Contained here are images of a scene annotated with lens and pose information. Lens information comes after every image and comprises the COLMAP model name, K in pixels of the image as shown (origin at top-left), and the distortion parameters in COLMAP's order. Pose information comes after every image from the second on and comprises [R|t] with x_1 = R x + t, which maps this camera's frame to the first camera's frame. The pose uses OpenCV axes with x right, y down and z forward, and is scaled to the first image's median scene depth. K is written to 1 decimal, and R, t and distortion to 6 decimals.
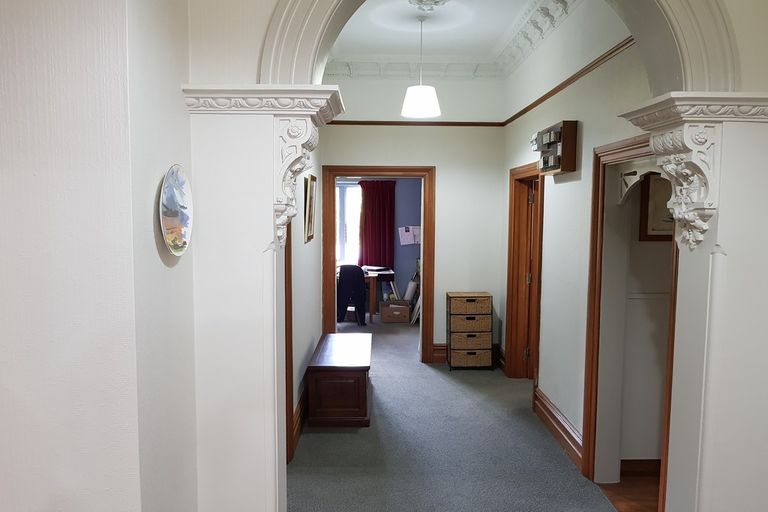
lens RADIAL K [[608.7, 0, 384.6], [0, 608.7, 256.3], [0, 0, 1]] dist [0.000335, -0.014331]
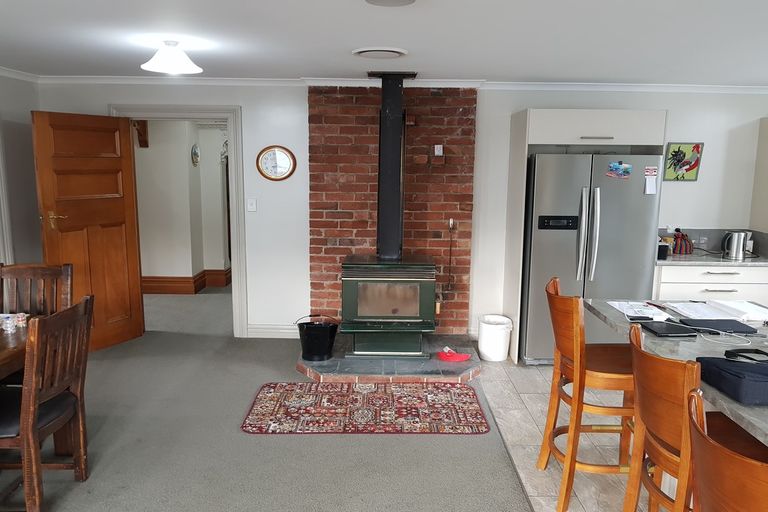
lens RADIAL K [[608.7, 0, 383.7], [0, 608.7, 257.5], [0, 0, 1]] dist [0.000335, -0.014331]
pose [[0.999998, 0.002111, -0.000083, 0.907295], [-0.002097, 0.996684, 0.081337, 0.279165], [0.000254, -0.081337, 0.996687, -3.086399]]
